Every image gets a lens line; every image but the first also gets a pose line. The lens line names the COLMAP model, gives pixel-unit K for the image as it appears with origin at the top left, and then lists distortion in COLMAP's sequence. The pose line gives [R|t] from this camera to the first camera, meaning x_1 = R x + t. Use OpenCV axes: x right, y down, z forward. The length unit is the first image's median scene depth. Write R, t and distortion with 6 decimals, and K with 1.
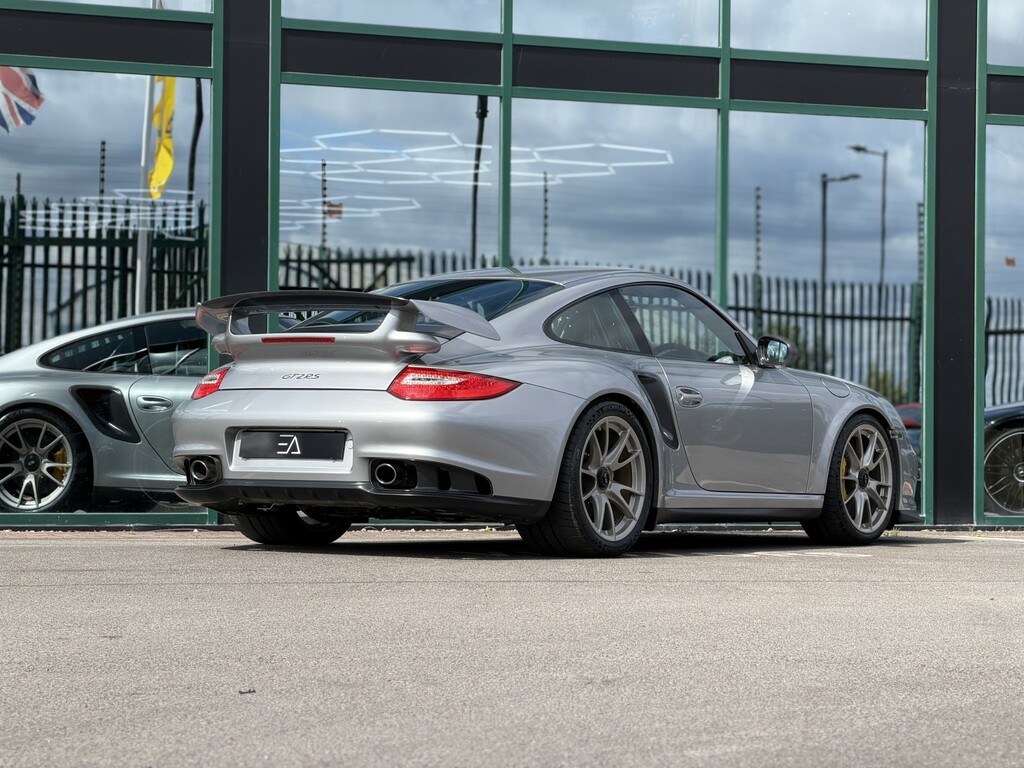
lens RADIAL K [[3184.1, 0, 462.5], [0, 3184.1, 374.5], [0, 0, 1]] dist [0.171488, 0.000000]
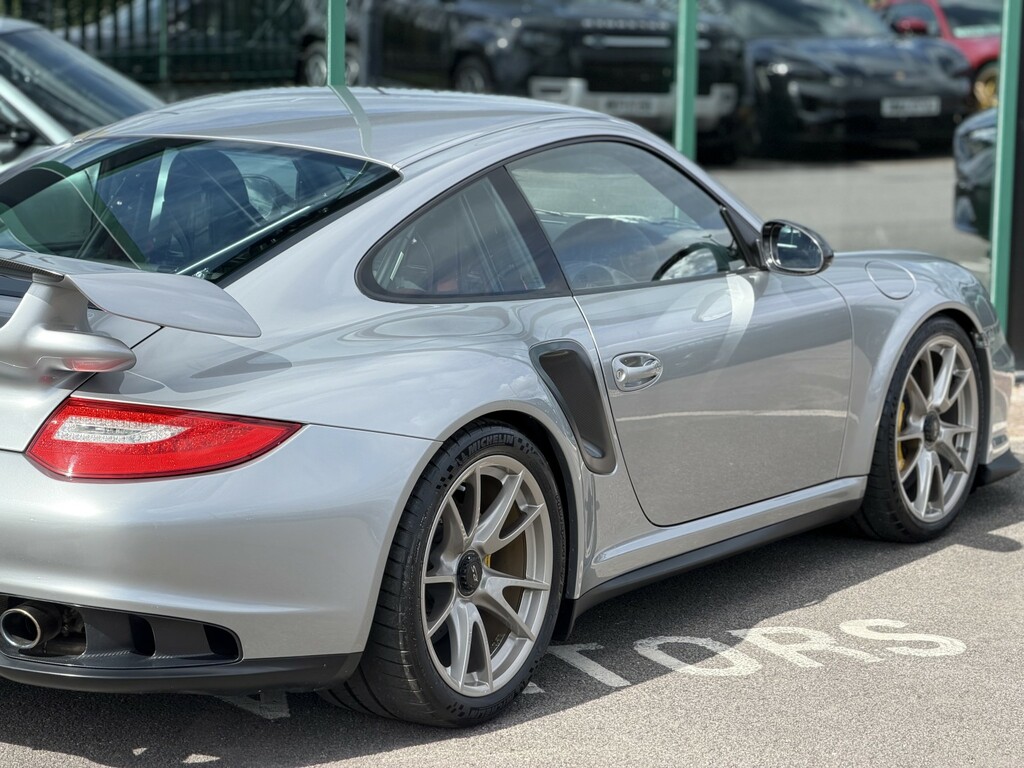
lens RADIAL K [[3184.1, 0, 518.5], [0, 3184.1, 381.4], [0, 0, 1]] dist [0.171488, 0.000000]
pose [[0.999340, 0.000046, 0.036323, 0.033025], [-0.006494, 0.984116, 0.177406, -0.089607], [-0.035738, -0.177524, 0.983467, 0.491484]]
